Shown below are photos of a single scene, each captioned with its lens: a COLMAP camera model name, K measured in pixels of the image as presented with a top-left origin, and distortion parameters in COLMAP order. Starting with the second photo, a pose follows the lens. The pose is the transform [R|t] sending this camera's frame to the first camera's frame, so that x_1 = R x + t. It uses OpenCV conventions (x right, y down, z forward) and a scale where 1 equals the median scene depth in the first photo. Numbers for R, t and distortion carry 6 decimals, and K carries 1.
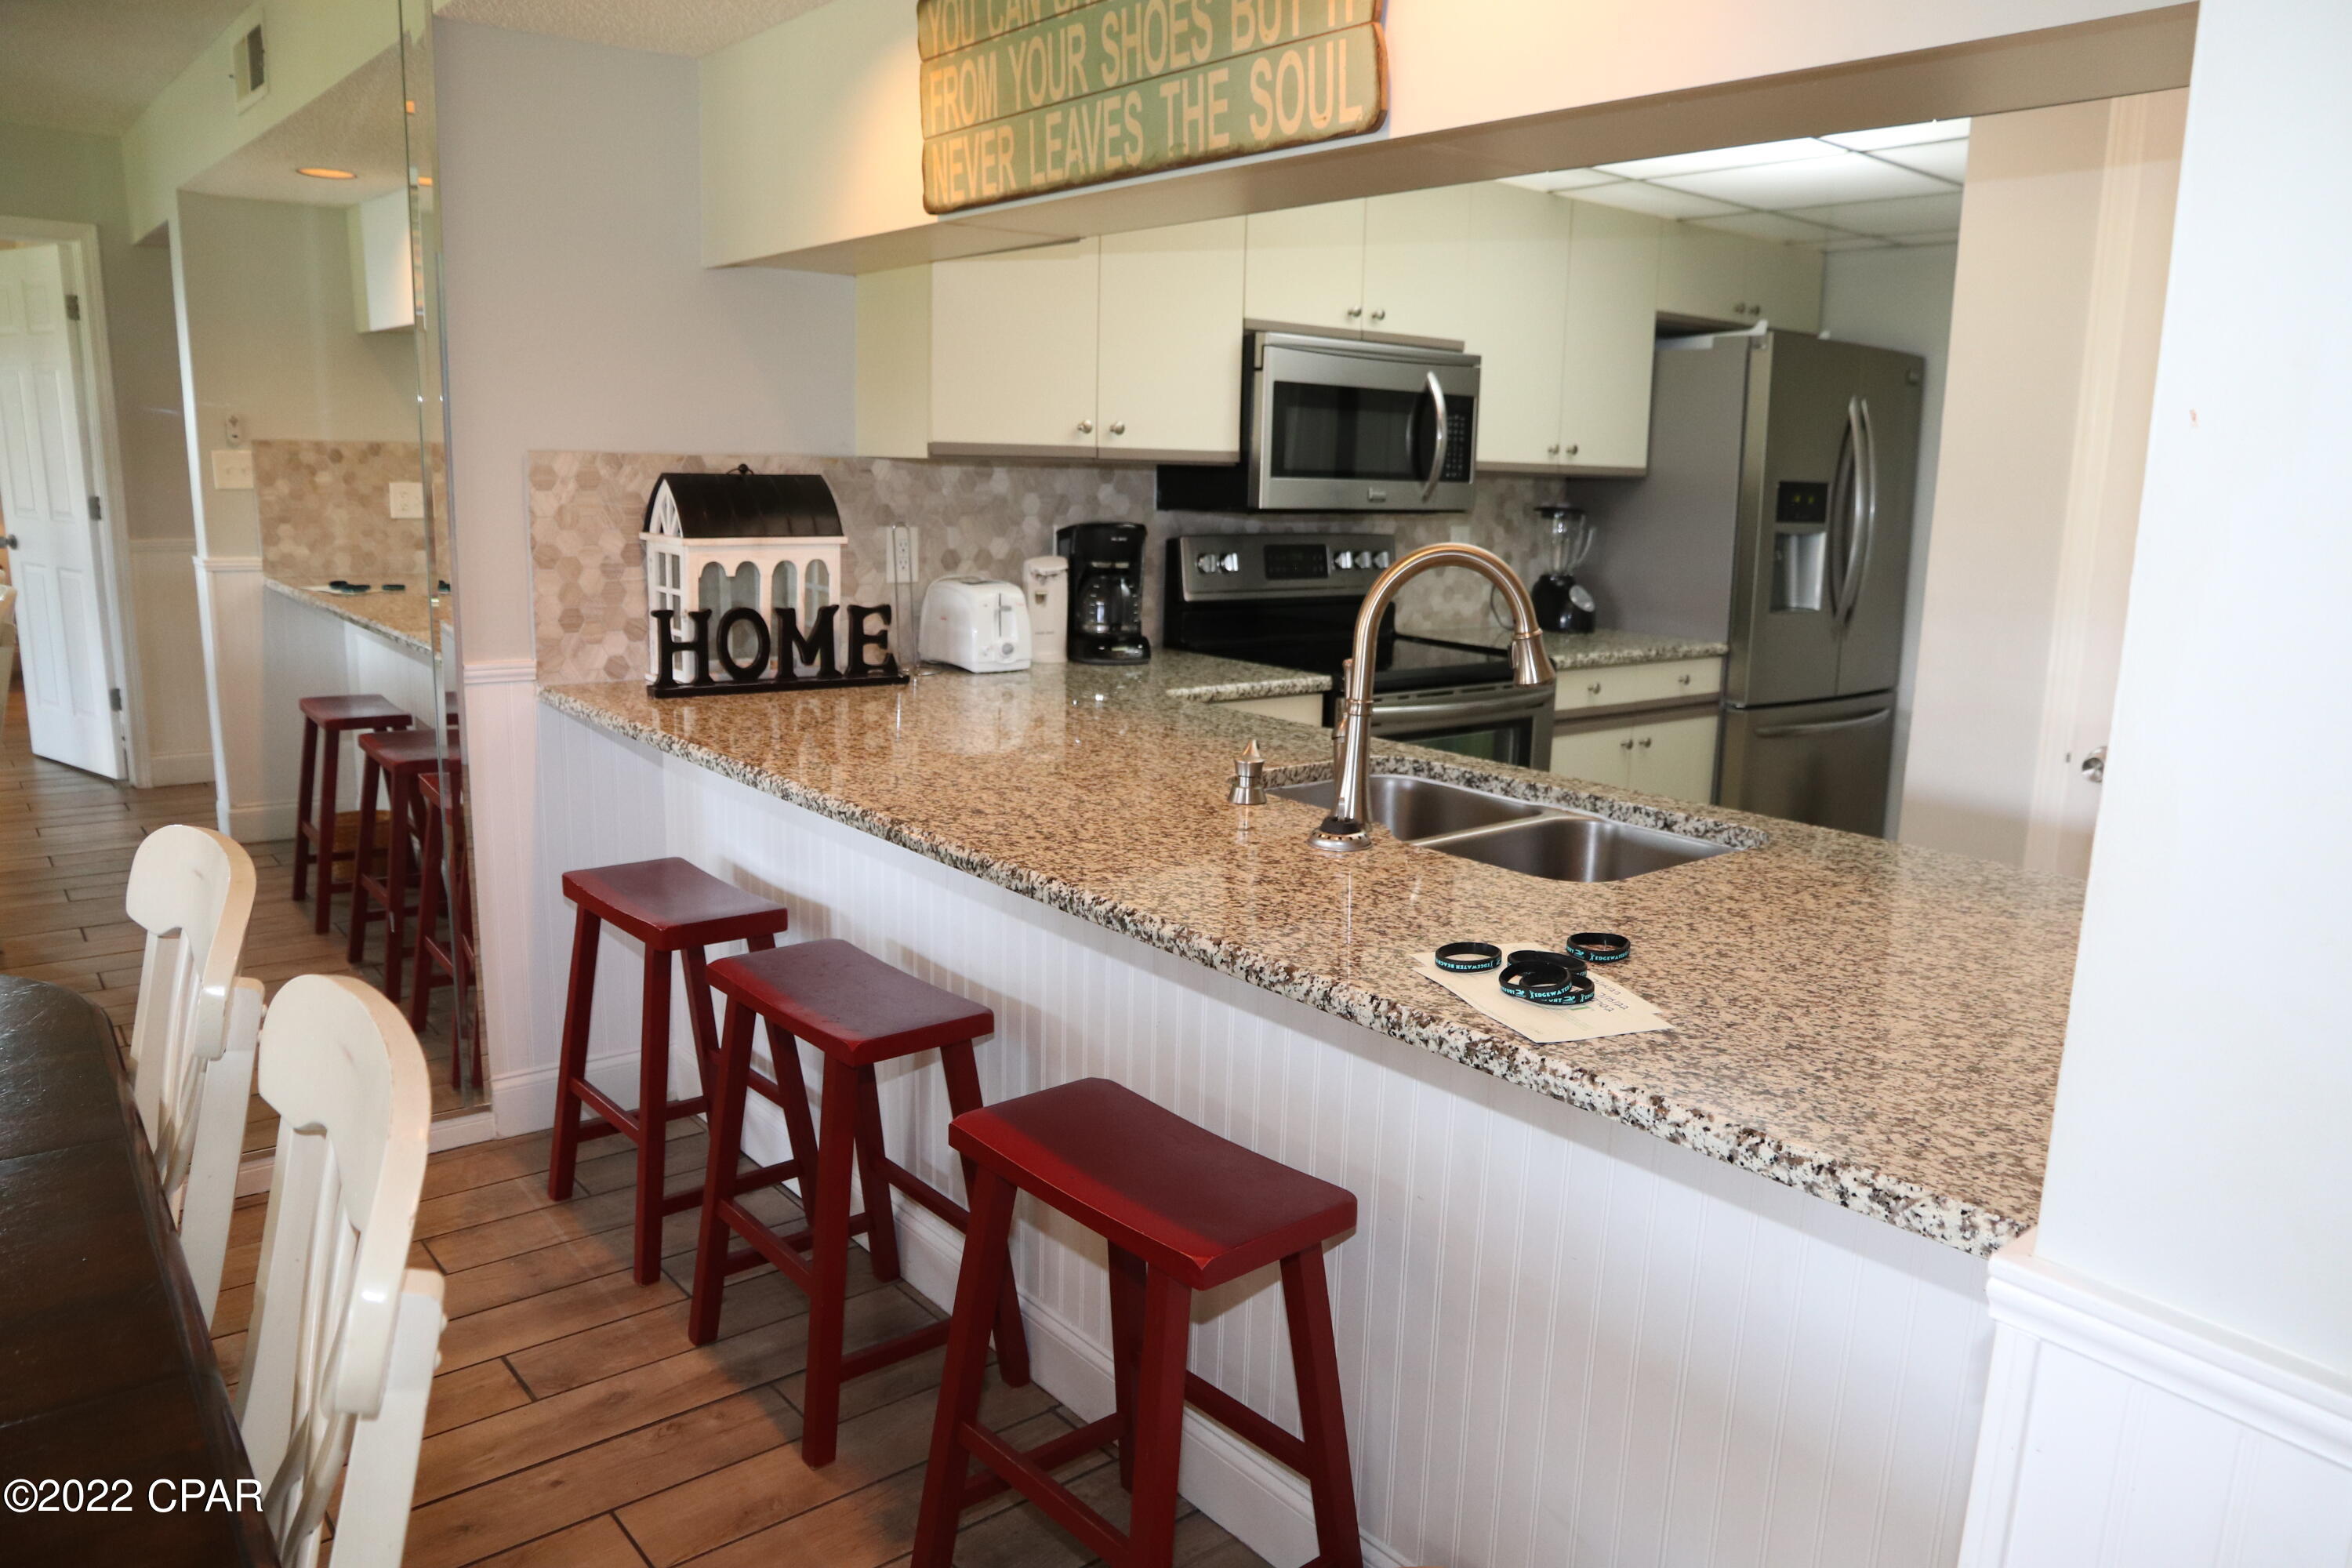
lens RADIAL K [[1634.6, 0, 1178.8], [0, 1634.6, 773.6], [0, 0, 1]] dist [-0.122233, 0.113933]
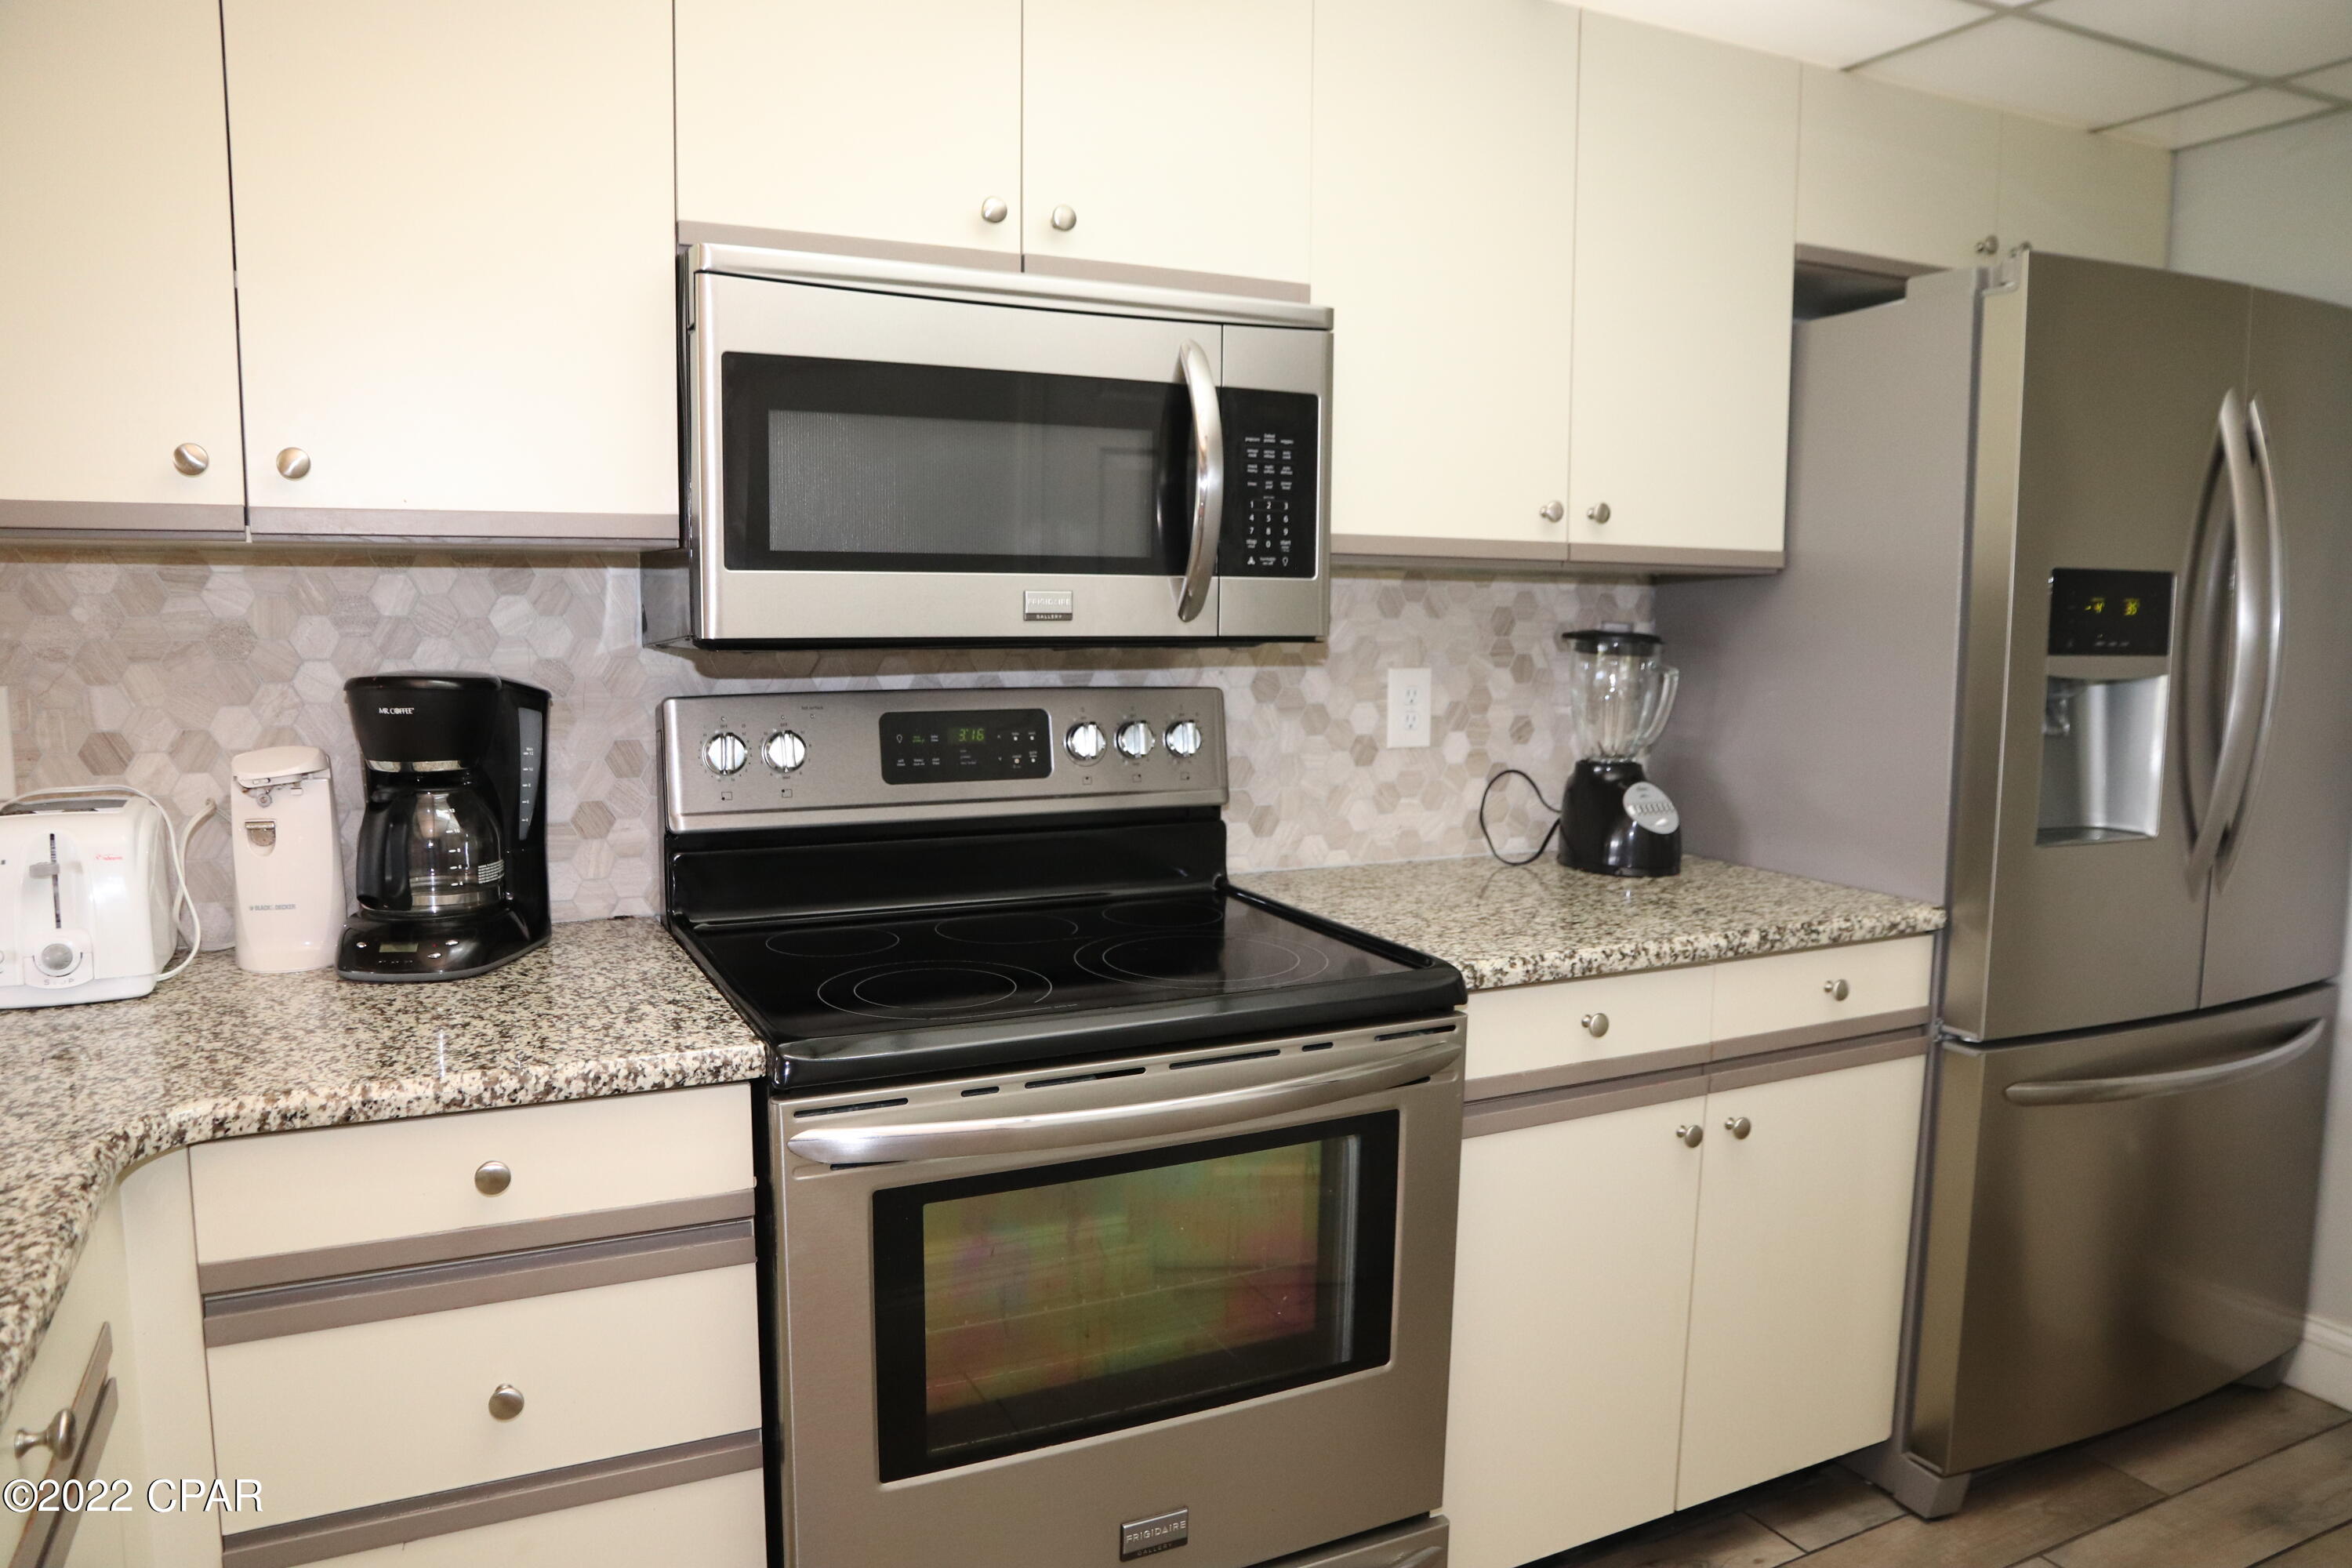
lens RADIAL K [[1615.7, 0, 1176.0], [0, 1615.7, 784.0], [0, 0, 1]] dist [-0.126584, 0.092105]
pose [[0.974399, 0.009041, -0.224645, 0.232070], [-0.026735, 0.996761, -0.075847, -0.078934], [0.223232, 0.079911, 0.971484, 0.512774]]
